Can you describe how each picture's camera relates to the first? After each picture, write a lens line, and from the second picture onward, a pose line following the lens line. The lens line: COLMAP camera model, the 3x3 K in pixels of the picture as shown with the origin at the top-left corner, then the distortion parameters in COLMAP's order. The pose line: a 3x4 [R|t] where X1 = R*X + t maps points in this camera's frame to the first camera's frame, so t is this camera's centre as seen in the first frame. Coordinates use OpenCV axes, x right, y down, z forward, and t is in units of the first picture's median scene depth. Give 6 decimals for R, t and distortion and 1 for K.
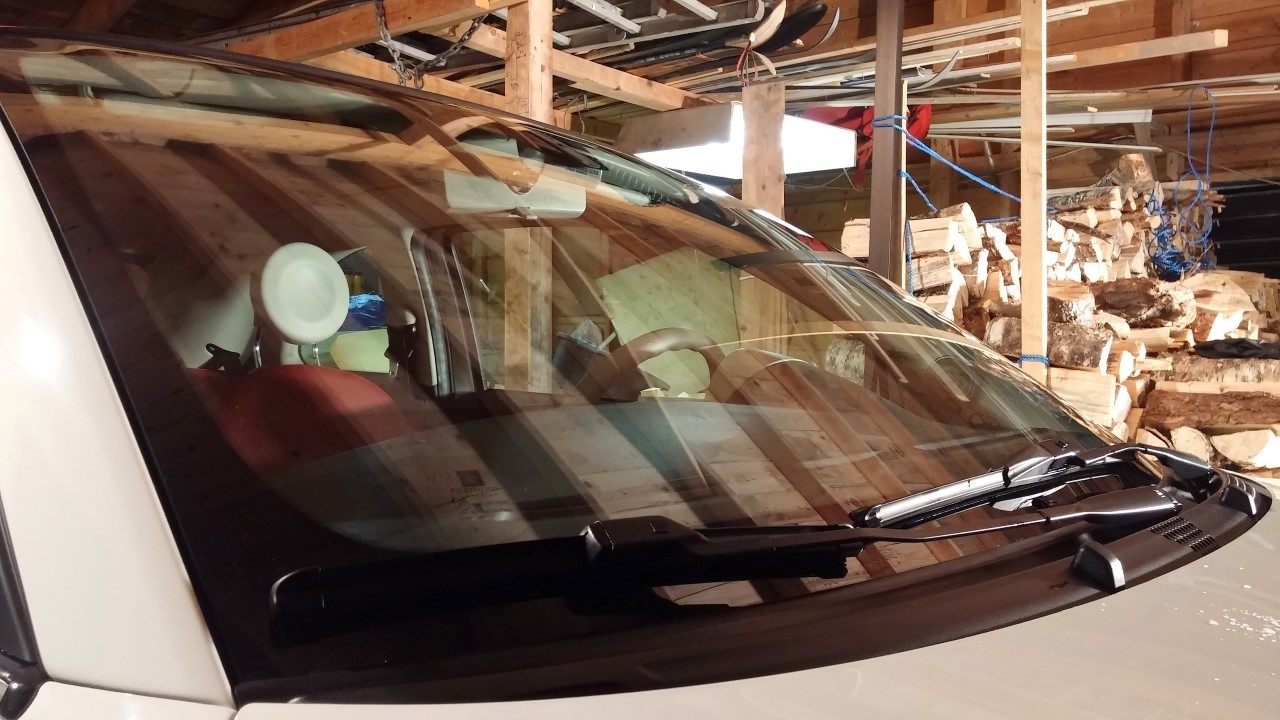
lens RADIAL K [[1076.4, 0, 640.8], [0, 1076.4, 357.5], [0, 0, 1]] dist [0.059536, -0.053174]
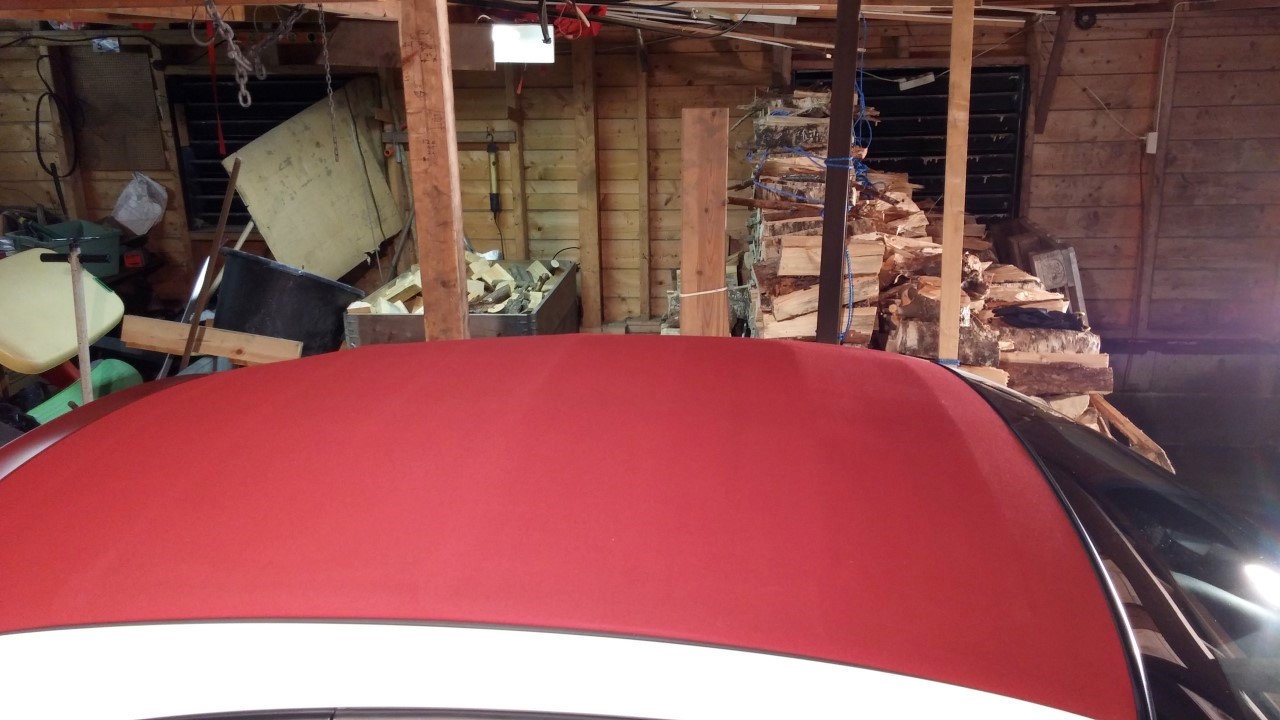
lens RADIAL K [[1076.4, 0, 633.1], [0, 1076.4, 363.1], [0, 0, 1]] dist [0.059536, -0.053174]
pose [[0.831067, -0.179524, 0.526401, -0.551137], [0.028298, 0.958895, 0.282346, -0.334859], [-0.555452, -0.219752, 0.801987, 0.198074]]
